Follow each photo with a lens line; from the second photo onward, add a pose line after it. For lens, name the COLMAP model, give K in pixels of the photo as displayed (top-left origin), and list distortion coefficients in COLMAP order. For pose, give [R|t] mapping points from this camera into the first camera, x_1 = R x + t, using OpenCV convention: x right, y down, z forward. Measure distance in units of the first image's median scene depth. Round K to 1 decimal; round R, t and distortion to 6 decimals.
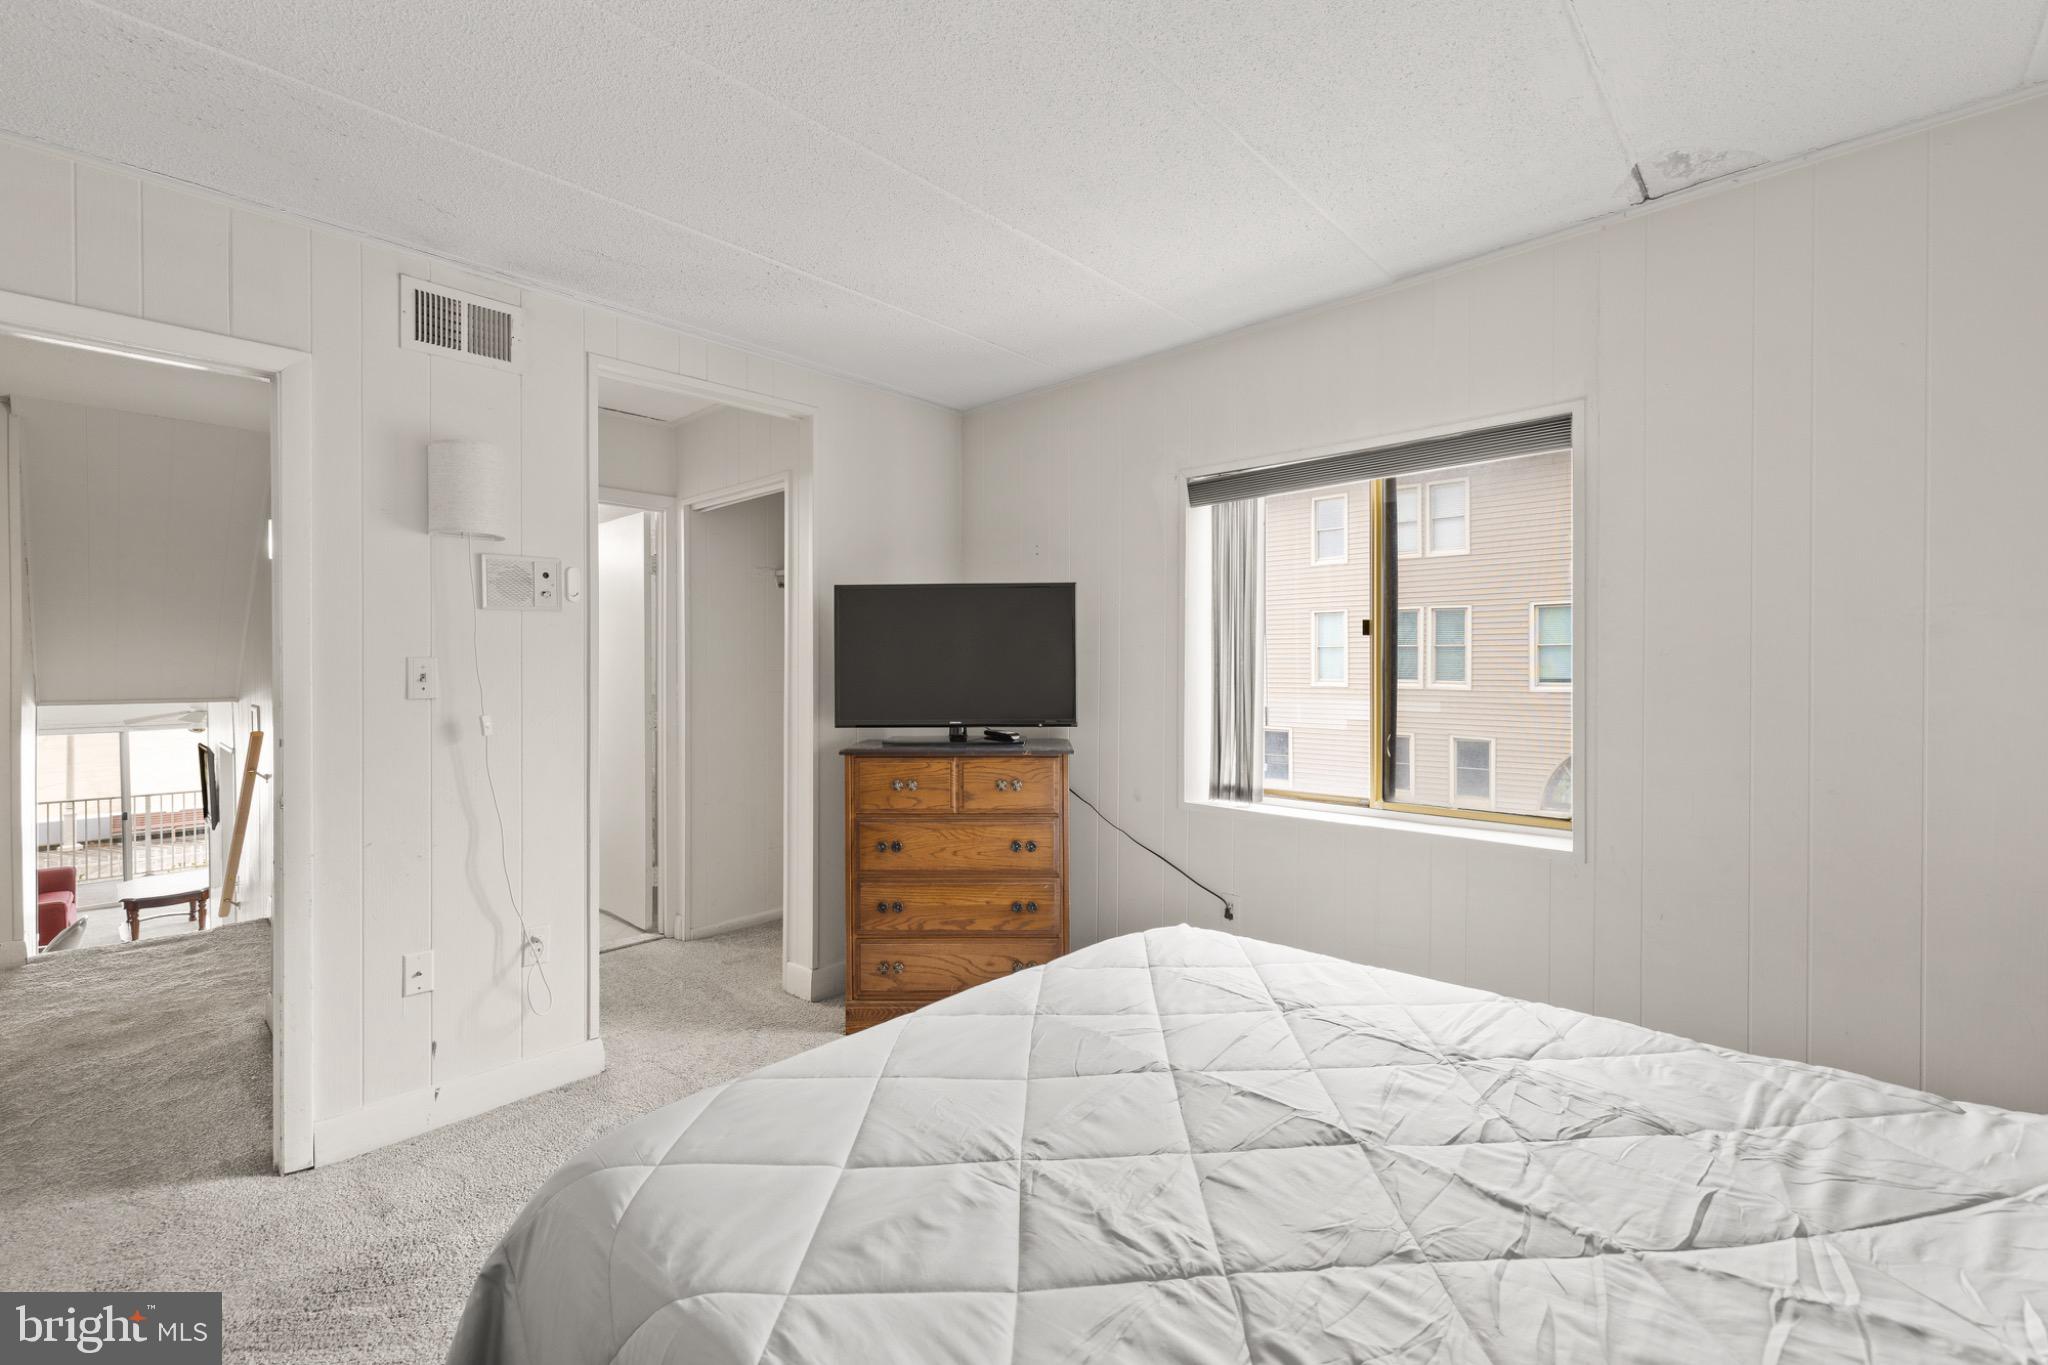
lens RADIAL K [[863.7, 0, 1022.9], [0, 863.7, 676.1], [0, 0, 1]] dist [-0.003431, 0.000267]
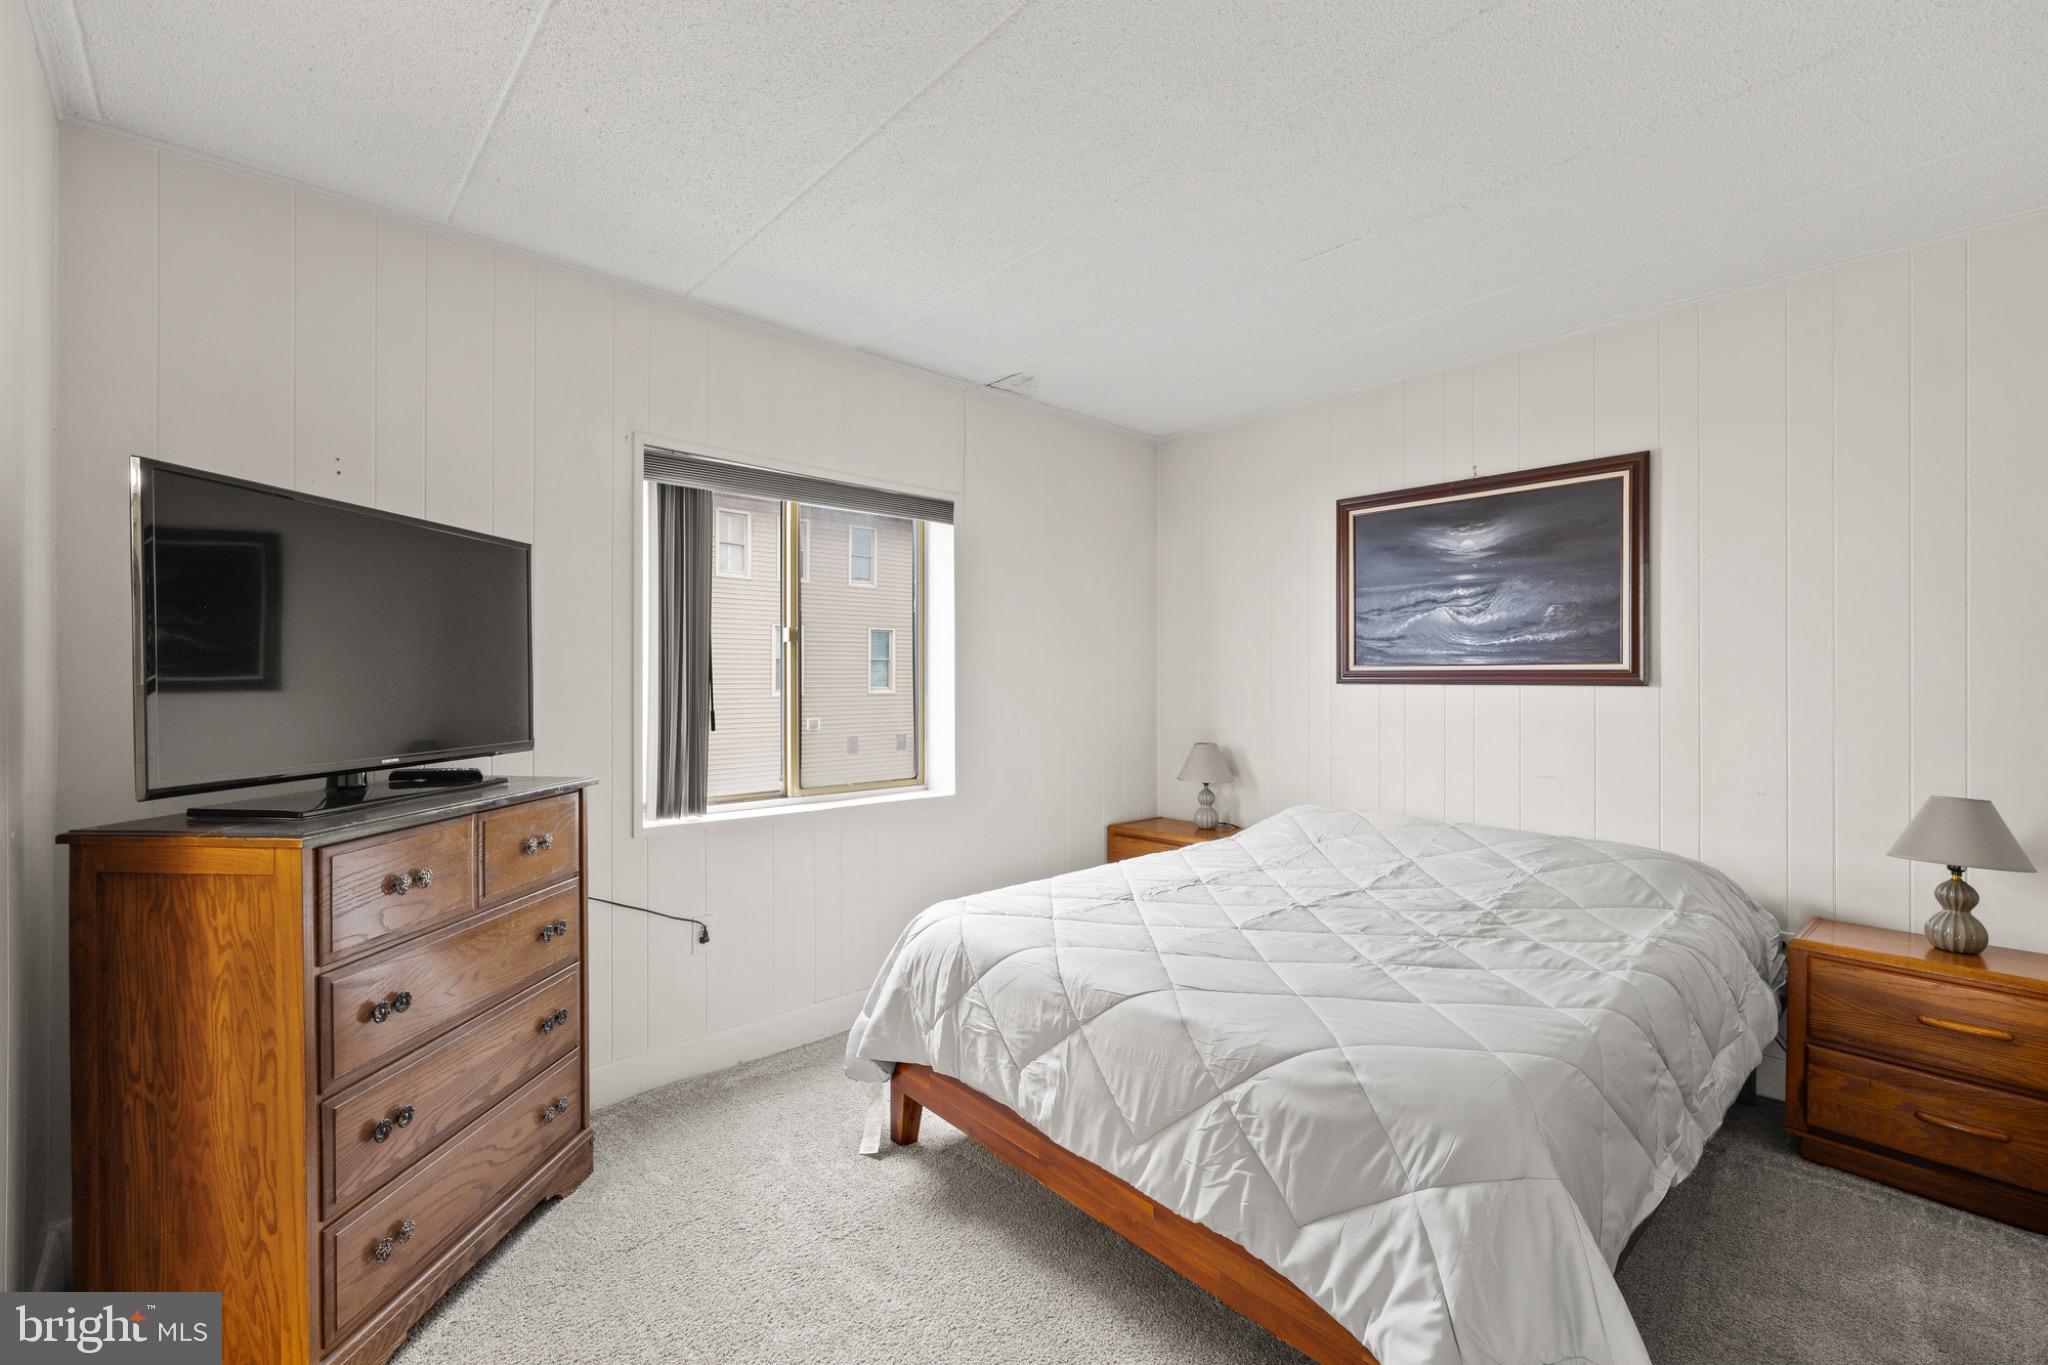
lens RADIAL K [[863.7, 0, 1017.4], [0, 863.7, 682.1], [0, 0, 1]] dist [-0.003431, 0.000267]
pose [[0.078560, -0.001570, 0.996908, -0.640725], [0.008723, 0.999962, 0.000887, 0.006168], [-0.996871, 0.008626, 0.078571, 0.584346]]
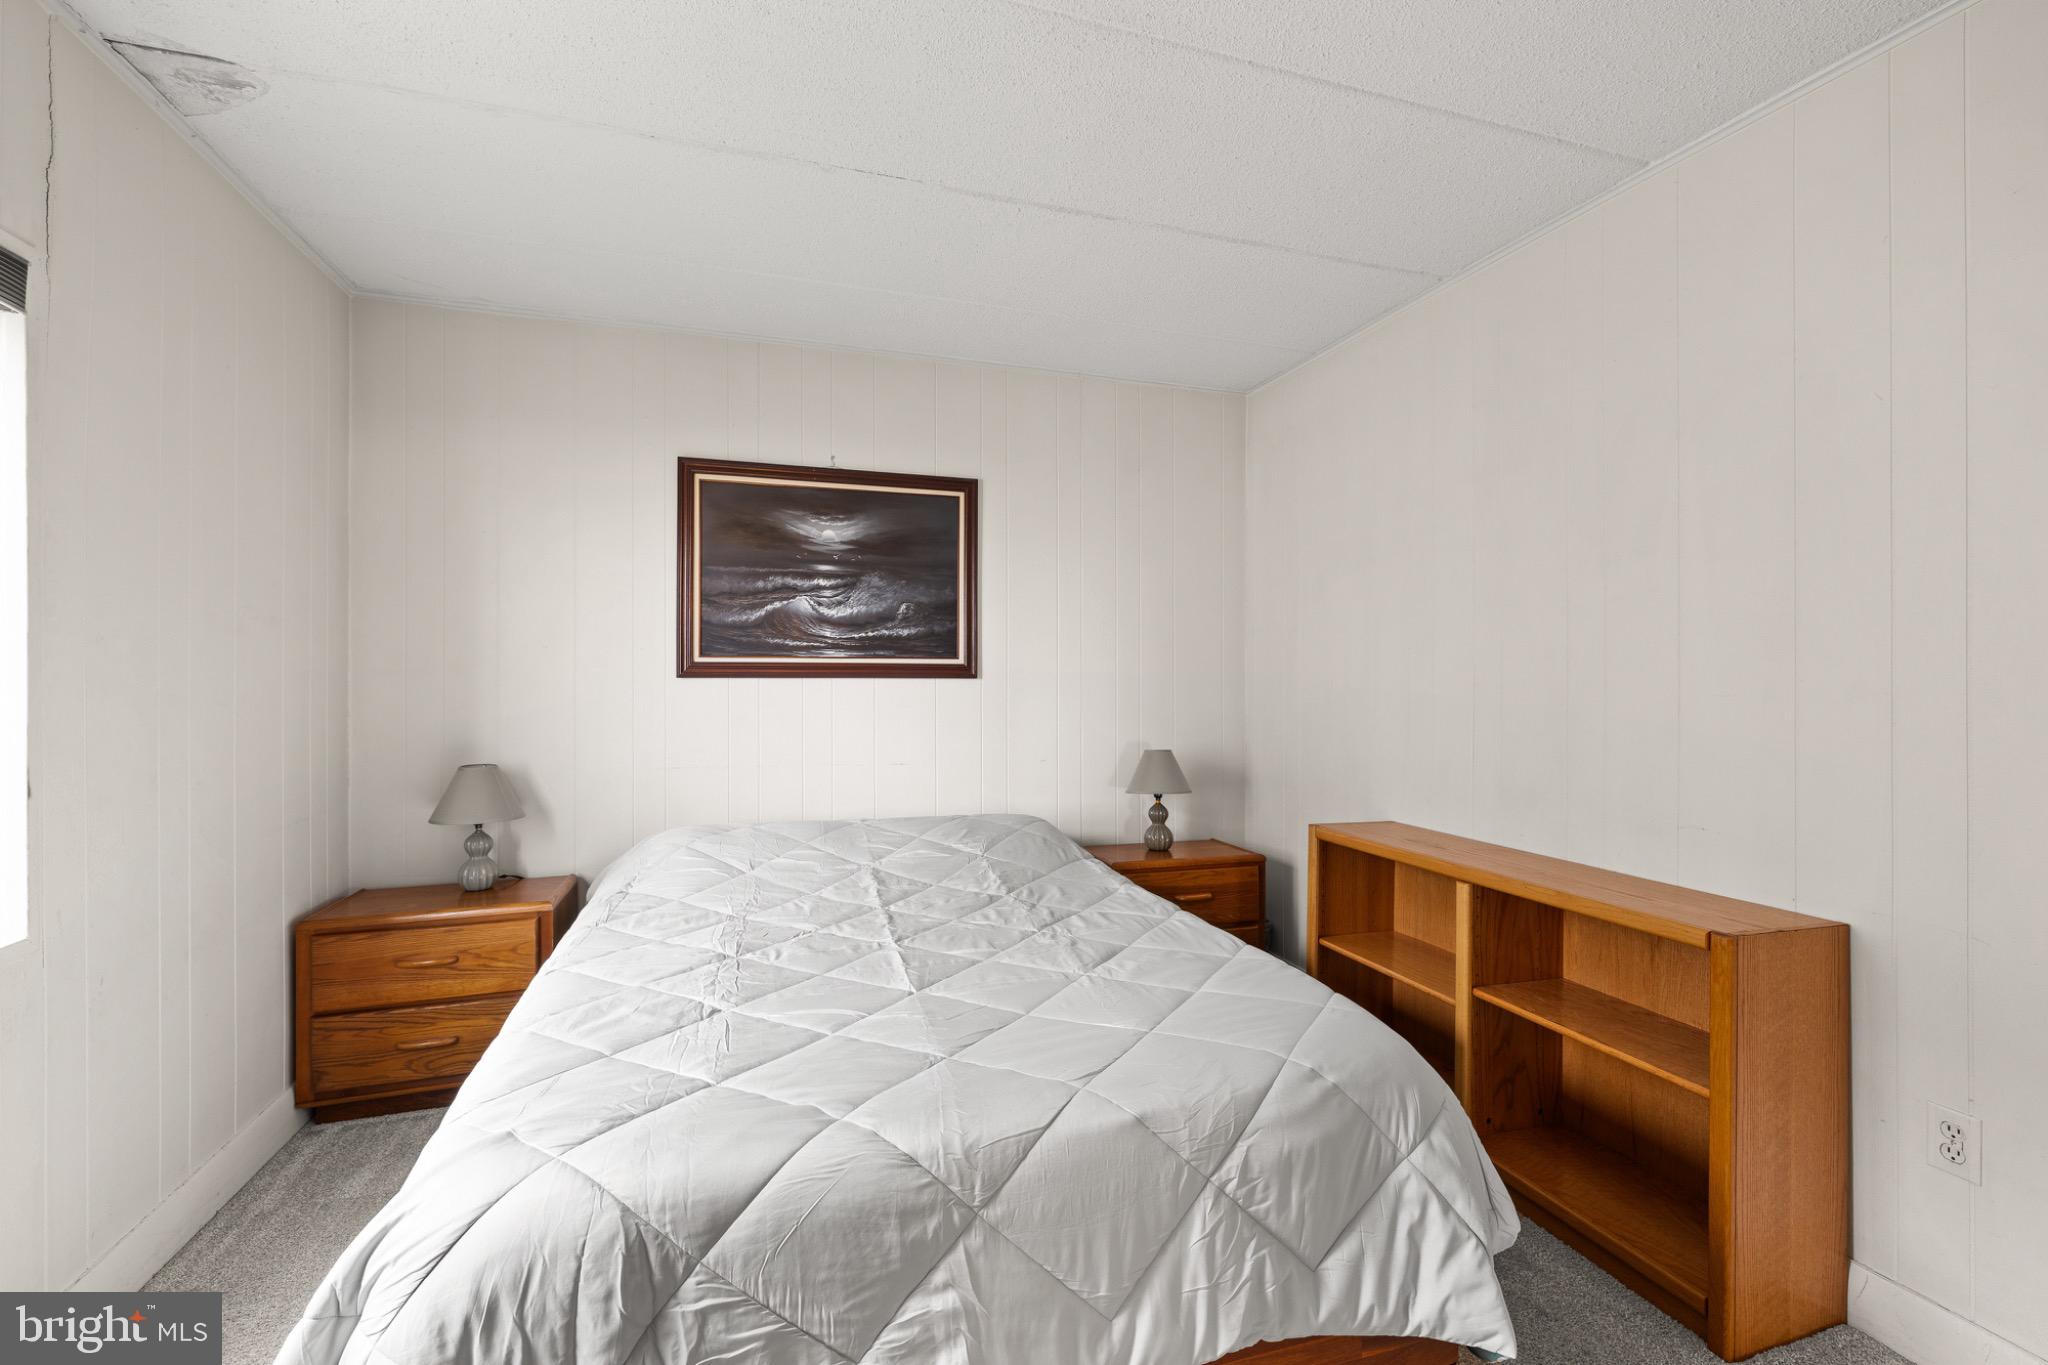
lens RADIAL K [[863.7, 0, 1022.8], [0, 863.7, 673.8], [0, 0, 1]] dist [-0.003431, 0.000267]
pose [[-0.874881, 0.000534, 0.484337, -0.247136], [0.004885, 0.999958, 0.007721, 0.003430], [-0.484312, 0.009121, -0.874848, 0.910200]]
